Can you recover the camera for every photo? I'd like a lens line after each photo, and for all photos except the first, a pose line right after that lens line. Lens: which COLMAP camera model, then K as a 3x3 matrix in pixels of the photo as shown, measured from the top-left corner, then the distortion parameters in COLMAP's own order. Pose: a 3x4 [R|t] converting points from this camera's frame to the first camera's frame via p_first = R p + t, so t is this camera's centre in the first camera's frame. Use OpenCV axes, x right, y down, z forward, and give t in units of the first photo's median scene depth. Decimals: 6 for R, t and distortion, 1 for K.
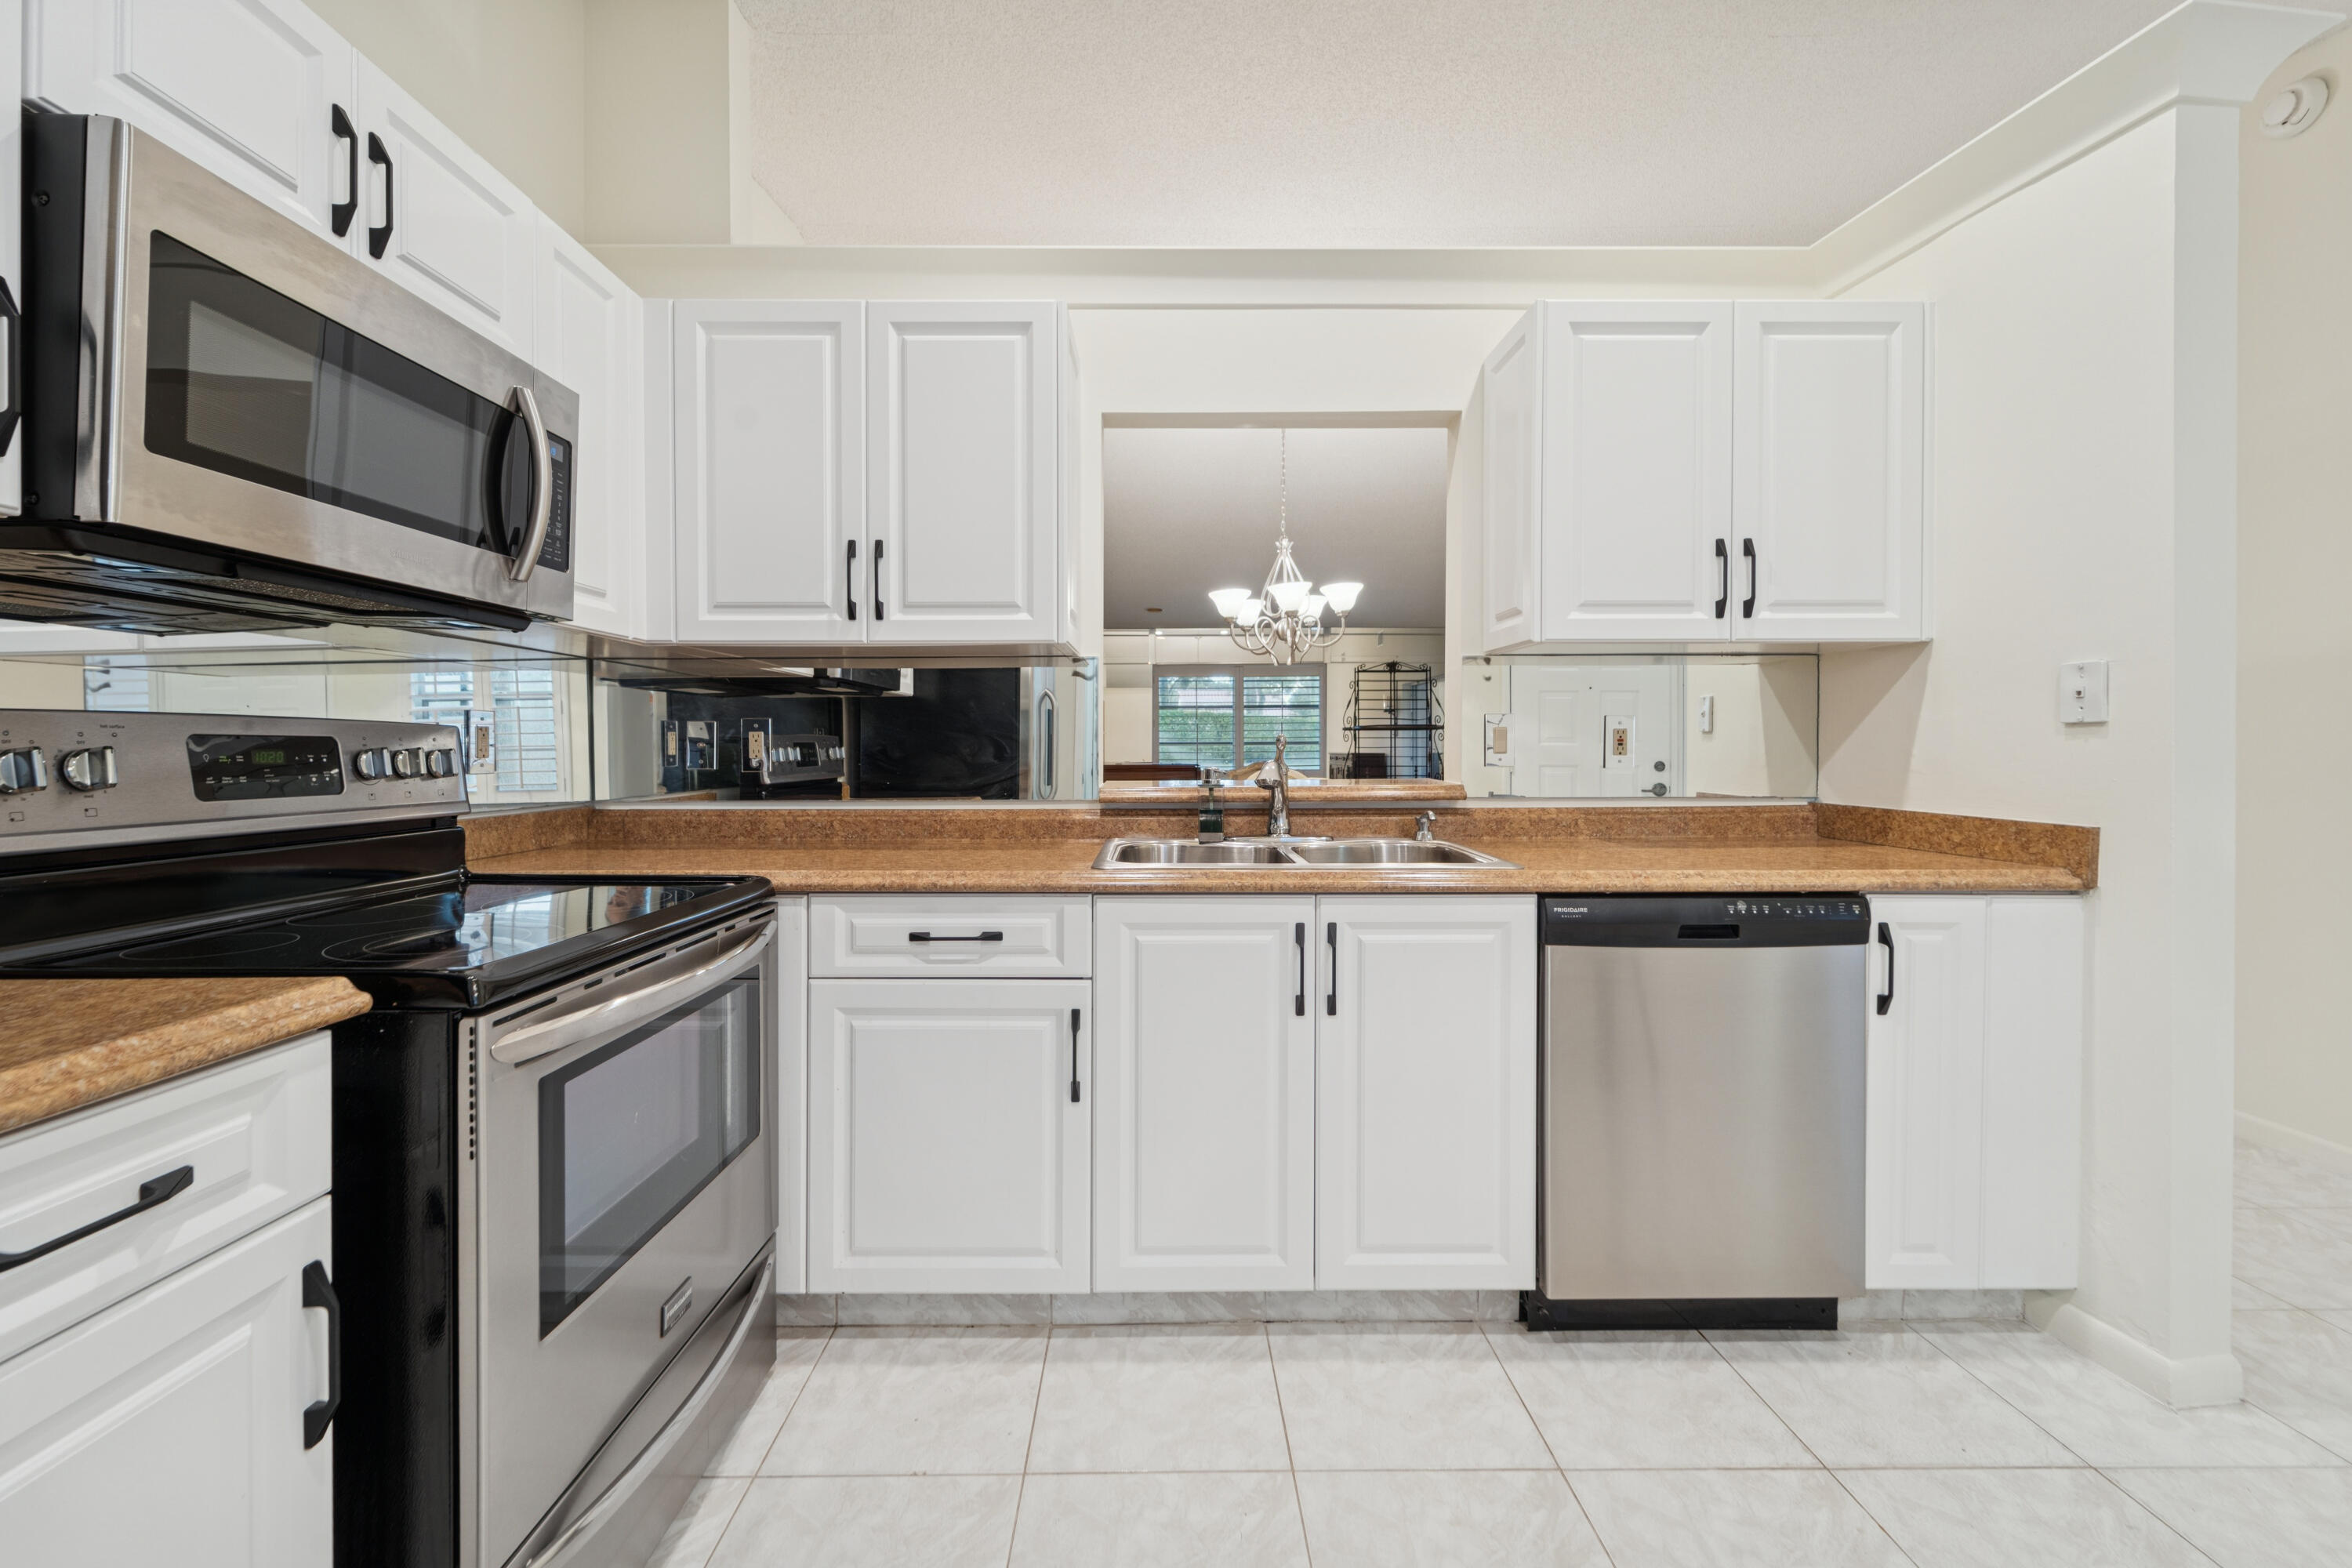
lens RADIAL K [[963.8, 0, 1179.4], [0, 963.8, 750.8], [0, 0, 1]] dist [0.000694, 0.000126]
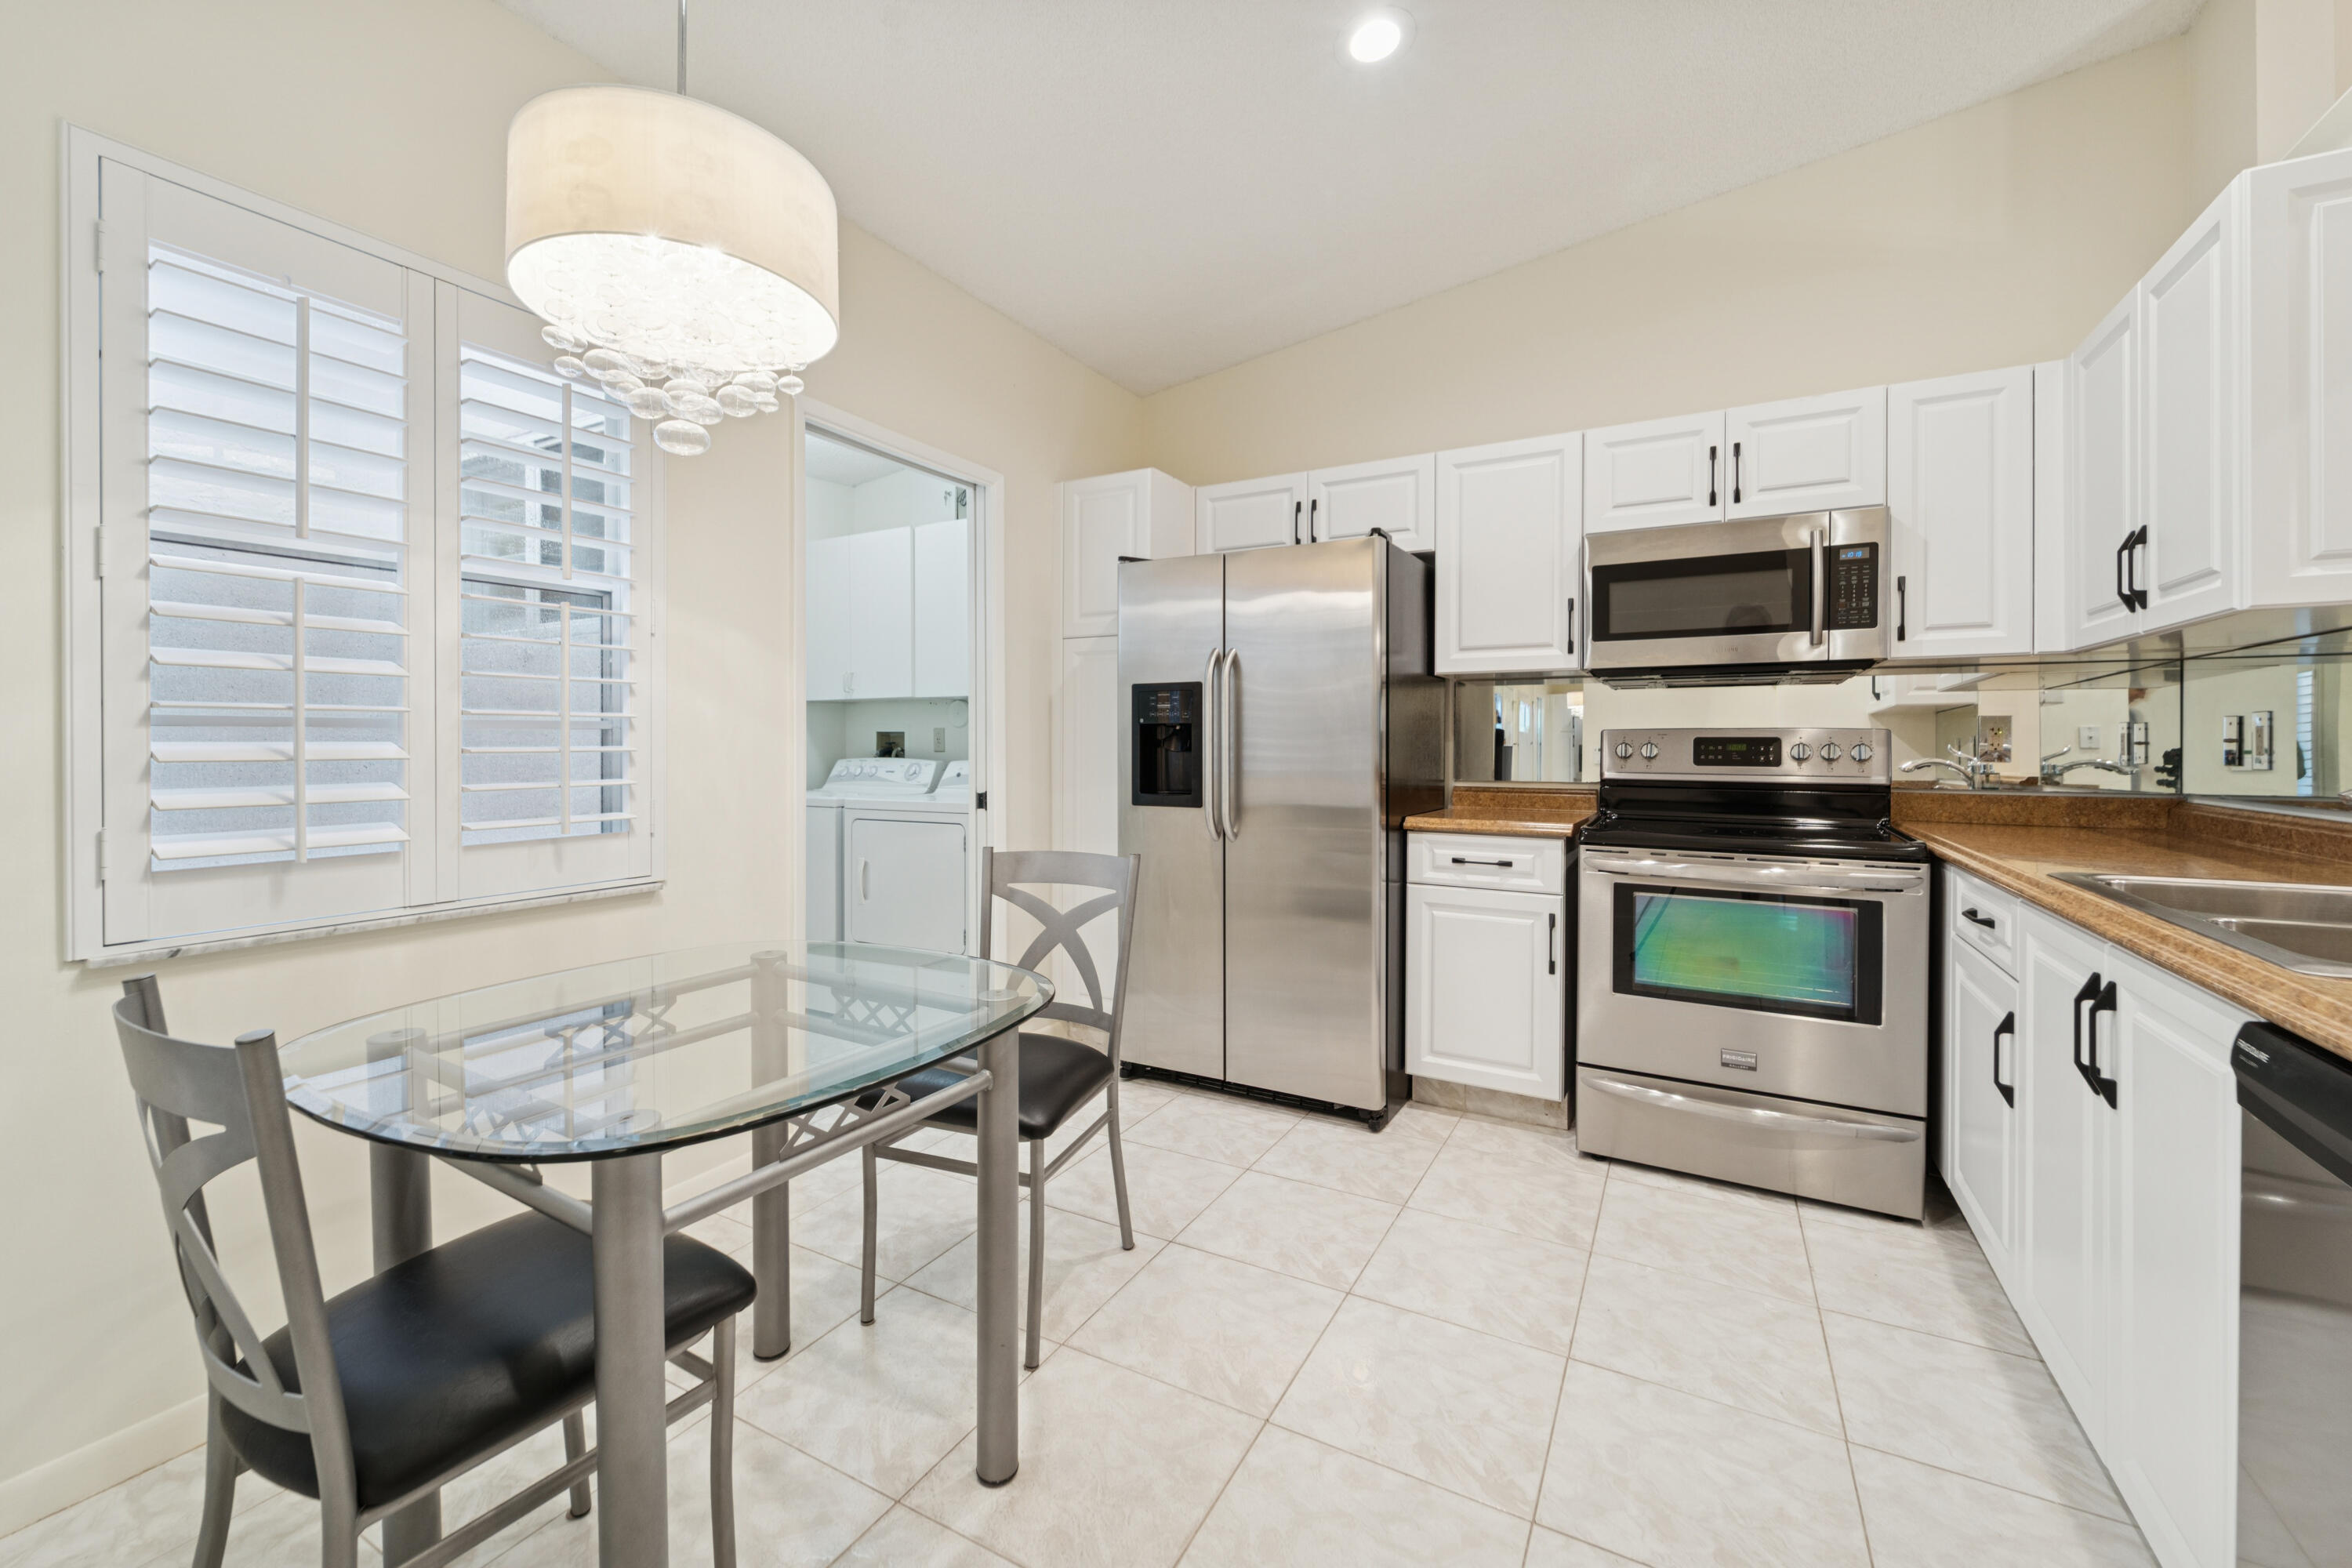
lens RADIAL K [[924.6, 0, 1171.6], [0, 924.6, 749.1], [0, 0, 1]] dist [0.001619, 0.000265]
pose [[-0.507184, 0.004654, -0.861825, 1.288245], [-0.005900, 0.999943, 0.008872, -0.000087], [0.861818, 0.009584, -0.507128, 0.846903]]
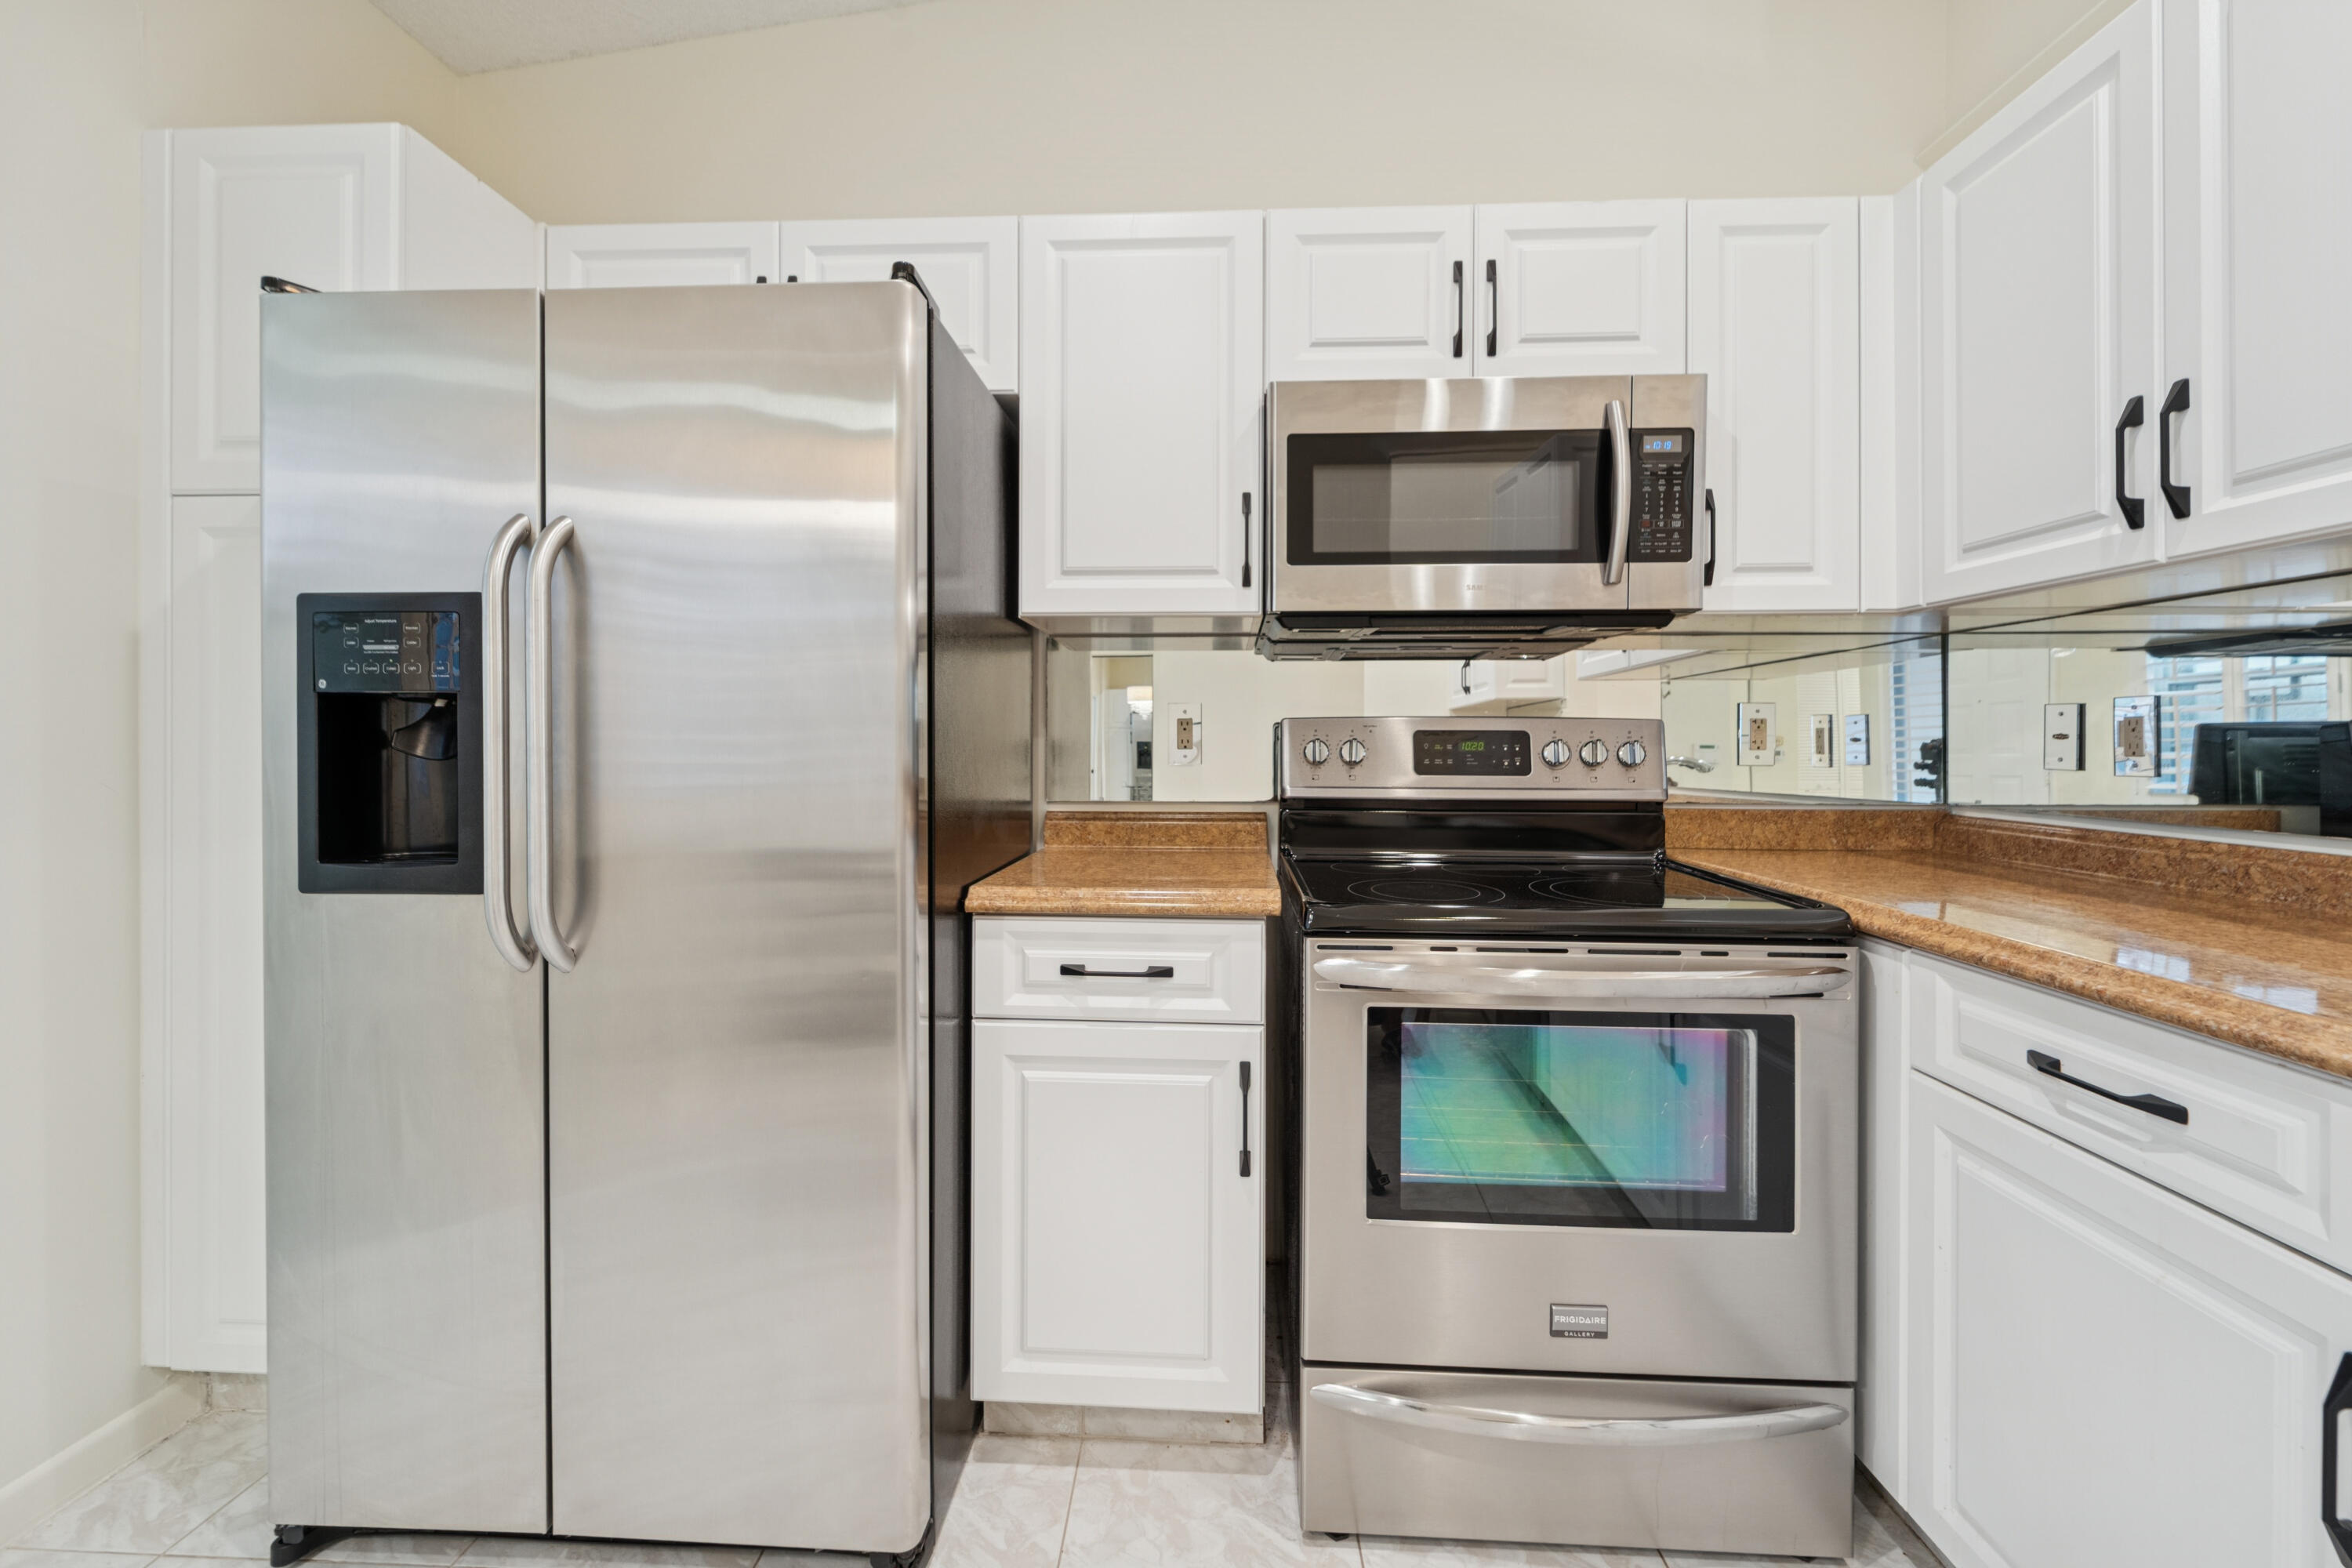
lens RADIAL K [[924.6, 0, 1171.6], [0, 924.6, 749.1], [0, 0, 1]] dist [0.001619, 0.000265]
pose [[-0.062074, 0.008686, -0.998034, 0.369136], [-0.006571, 0.999937, 0.009111, 0.001396], [0.998050, 0.007123, -0.062013, 0.572847]]
